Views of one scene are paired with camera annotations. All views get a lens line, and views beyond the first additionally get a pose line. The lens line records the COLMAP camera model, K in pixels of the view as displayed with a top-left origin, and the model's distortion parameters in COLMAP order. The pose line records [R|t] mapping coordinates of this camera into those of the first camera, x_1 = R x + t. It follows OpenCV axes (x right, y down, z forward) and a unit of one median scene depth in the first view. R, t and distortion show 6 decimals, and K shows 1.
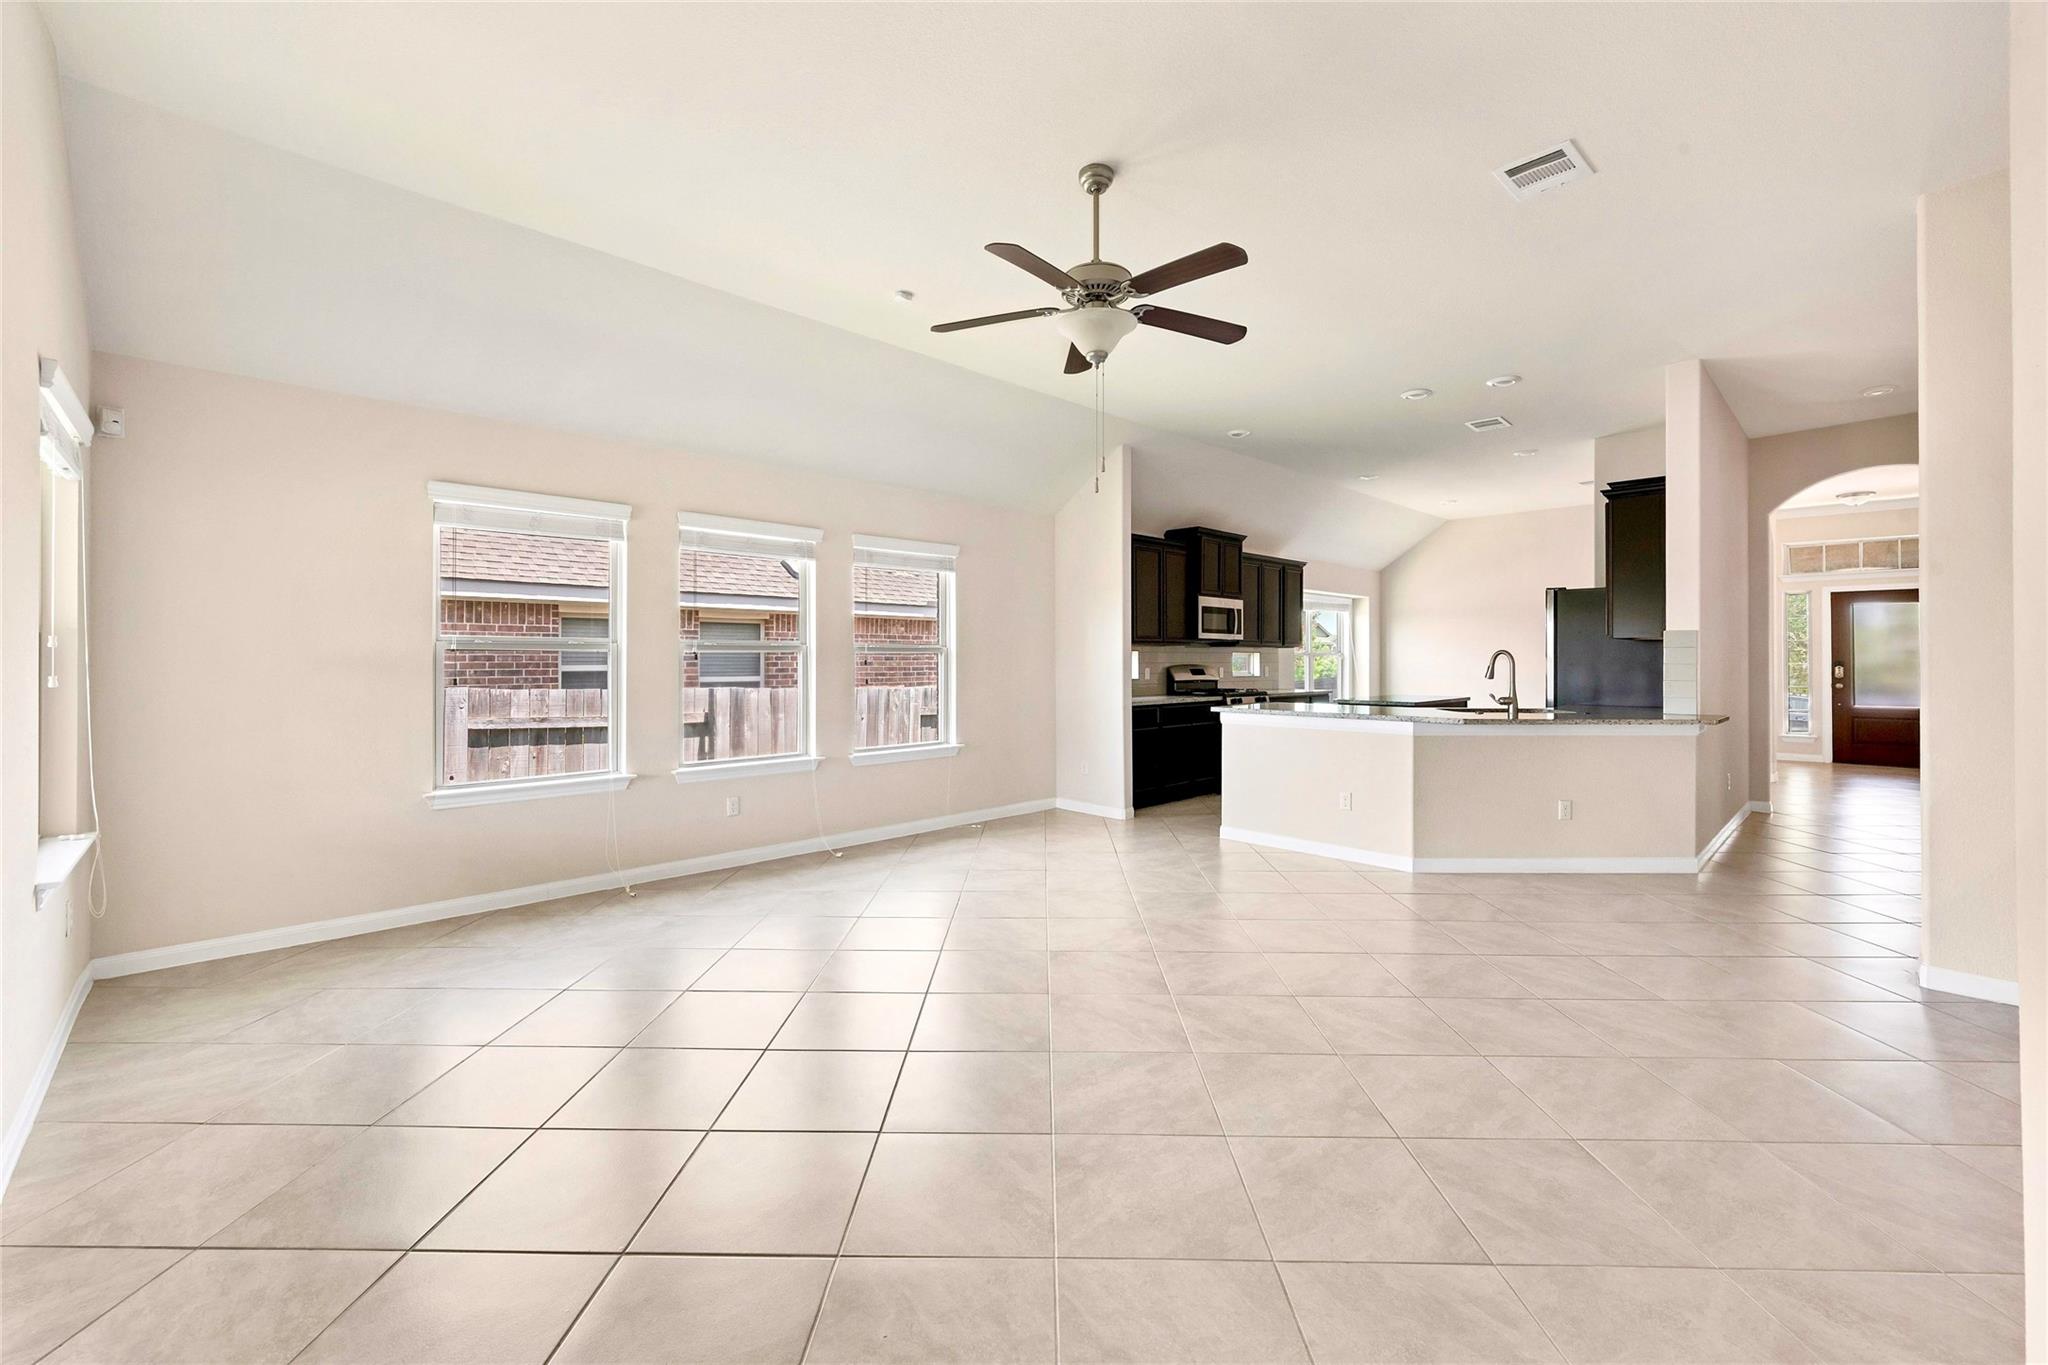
lens RADIAL K [[830.1, 0, 1024.7], [0, 830.1, 671.6], [0, 0, 1]] dist [0.000076, 0.000015]
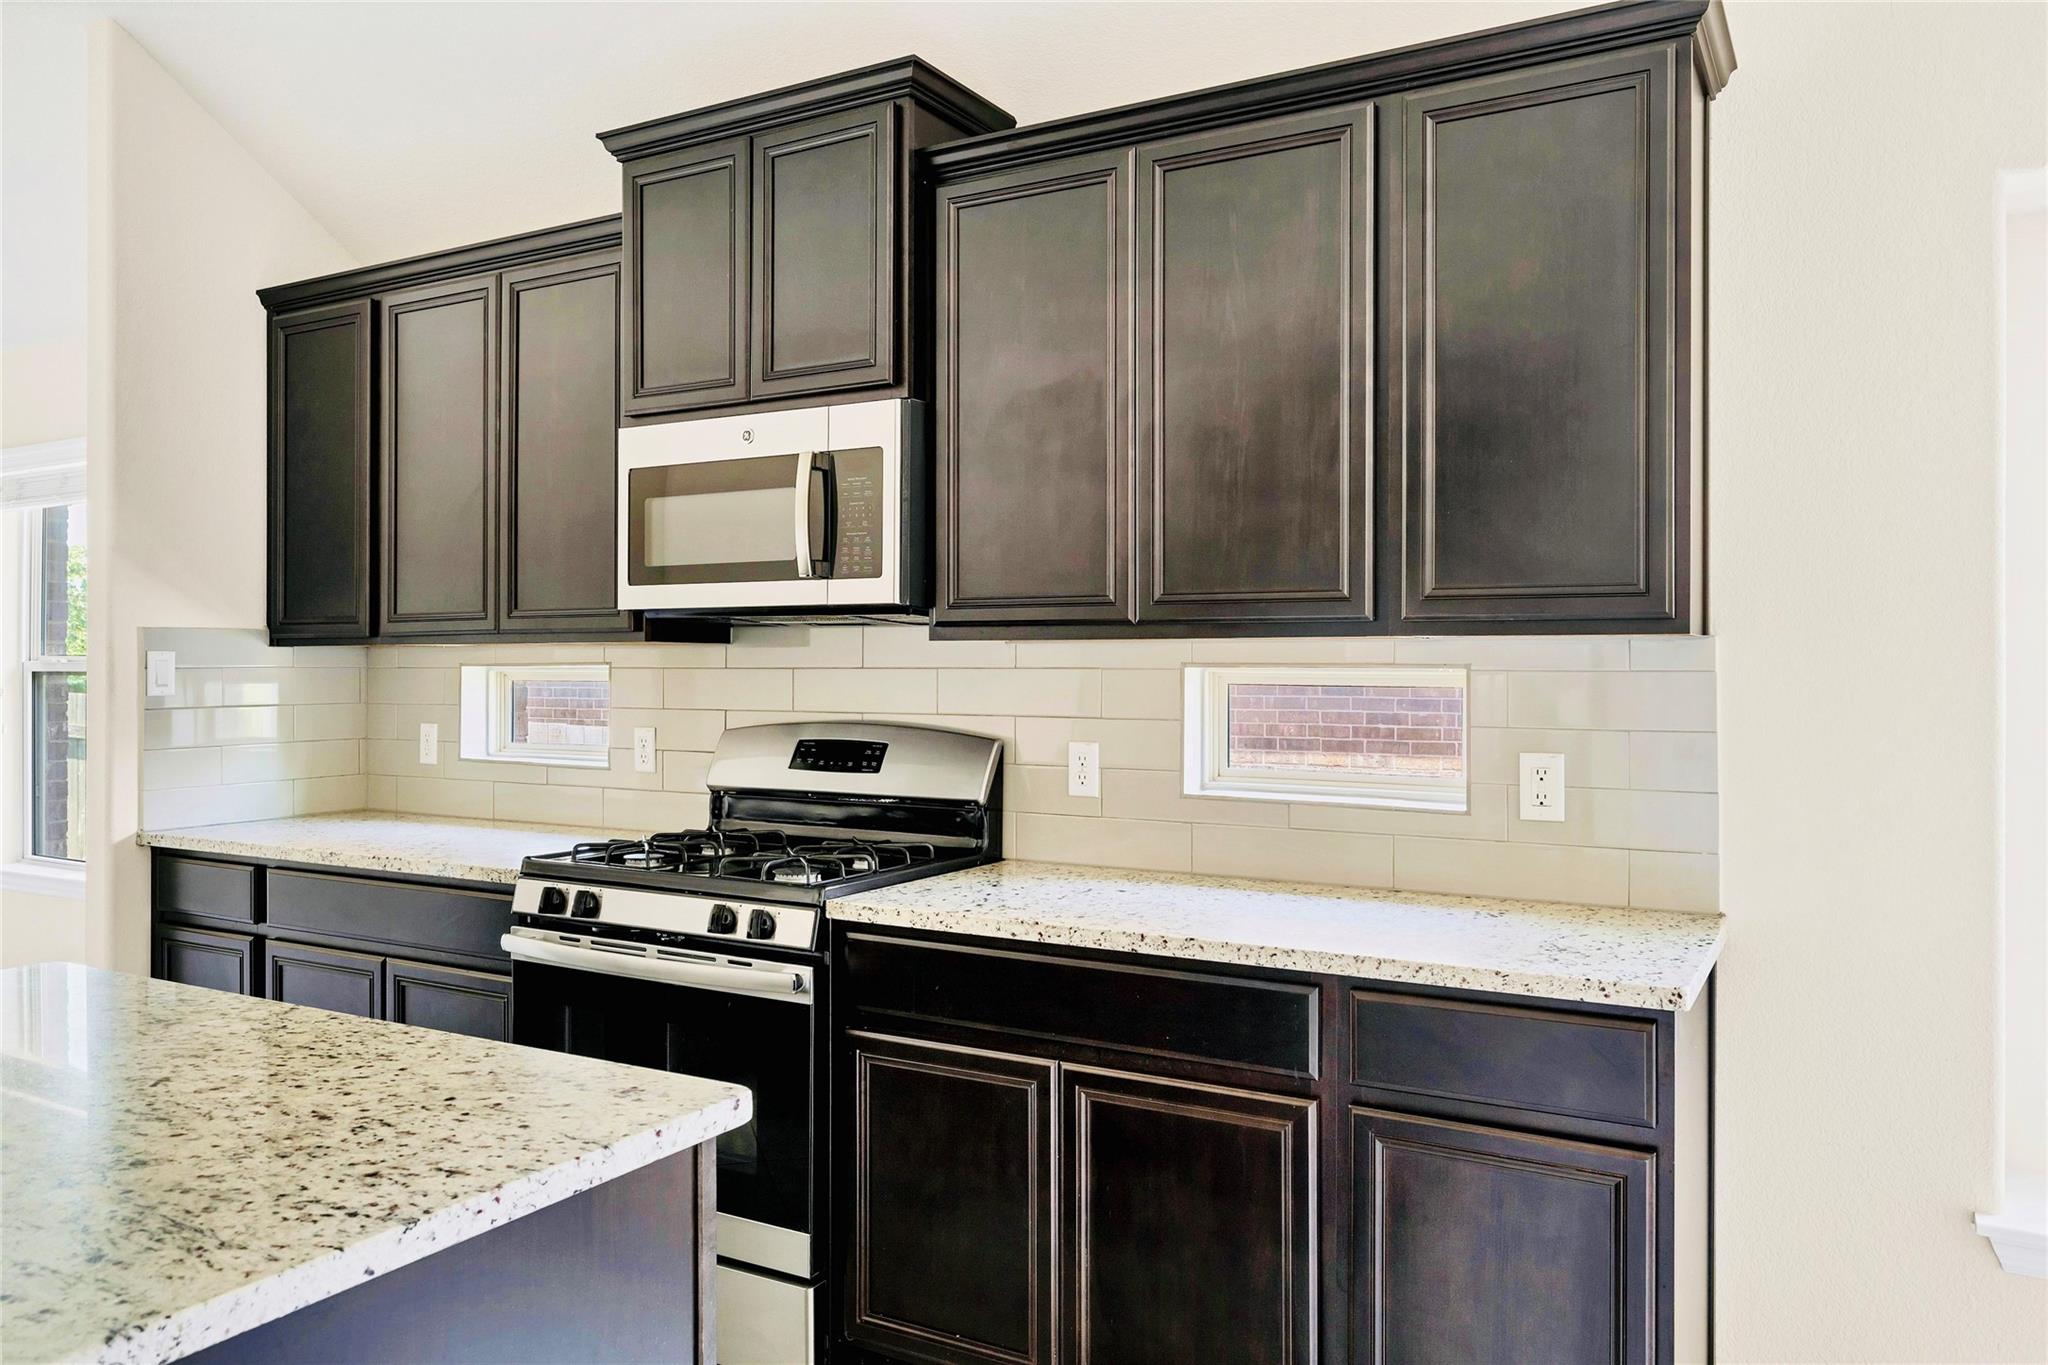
lens RADIAL K [[1471.9, 0, 1024.0], [0, 1471.9, 682.5], [0, 0, 1]] dist [-0.024375, -0.000944]
pose [[0.271143, 0.015967, -0.962406, 0.685941], [-0.012890, 0.999833, 0.012956, -0.028566], [0.962453, 0.008893, 0.271304, 1.071586]]
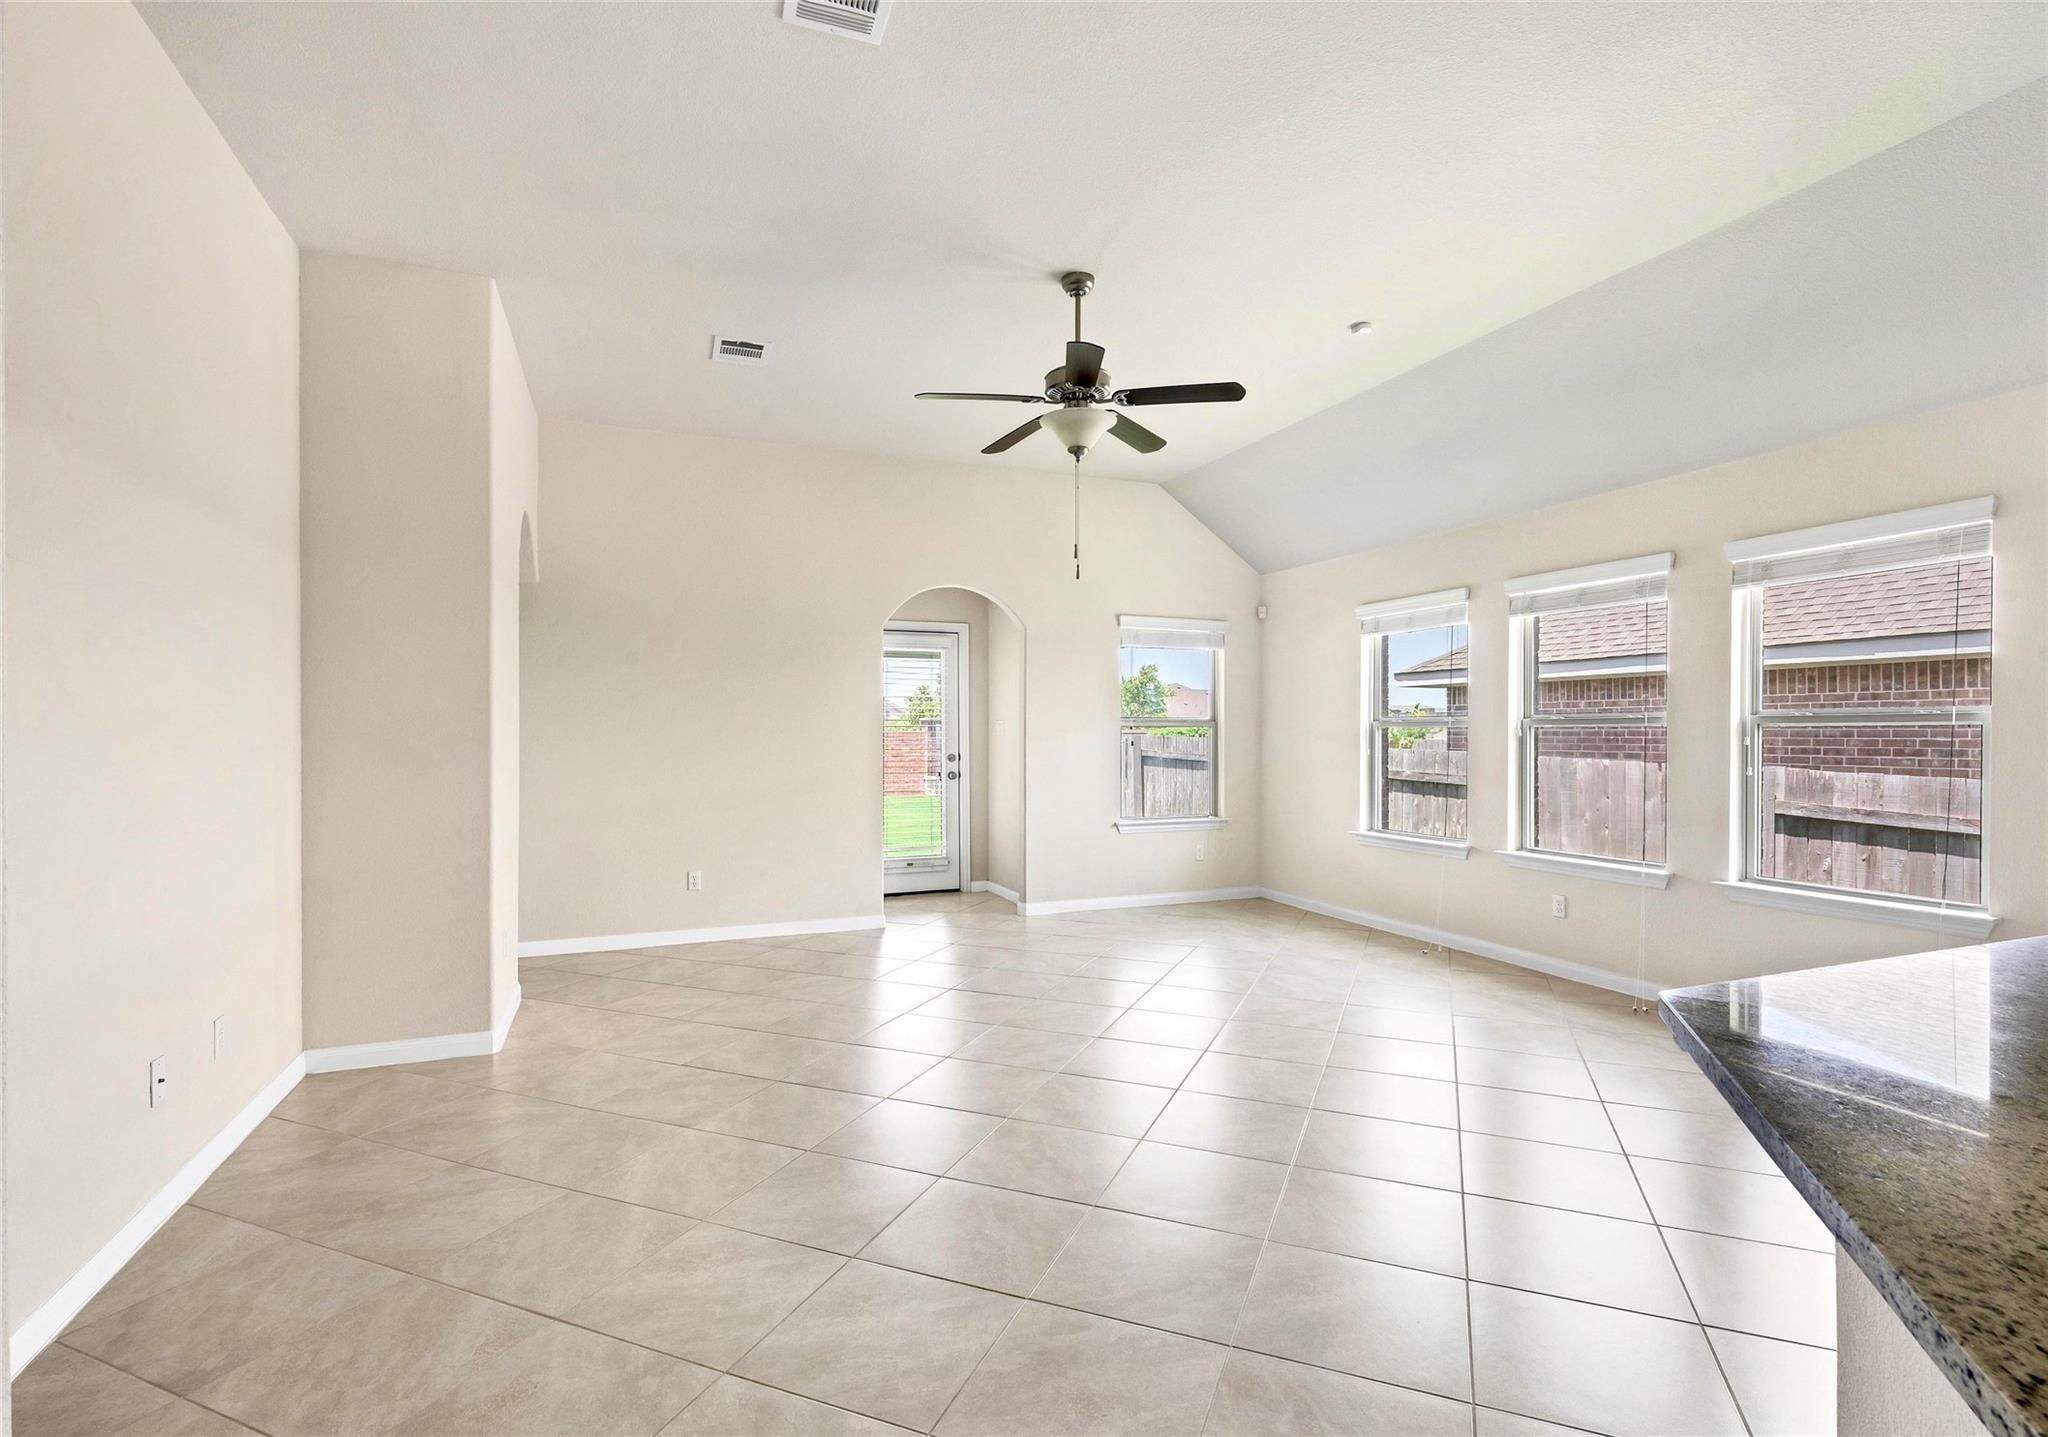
lens RADIAL K [[970.4, 0, 1039.4], [0, 970.4, 739.3], [0, 0, 1]] dist [-0.001619, -0.000234]
pose [[-0.366119, 0.004243, -0.930559, 0.537705], [-0.014700, 0.999838, 0.010342, -0.008873], [0.930452, 0.017466, -0.365997, 0.595085]]
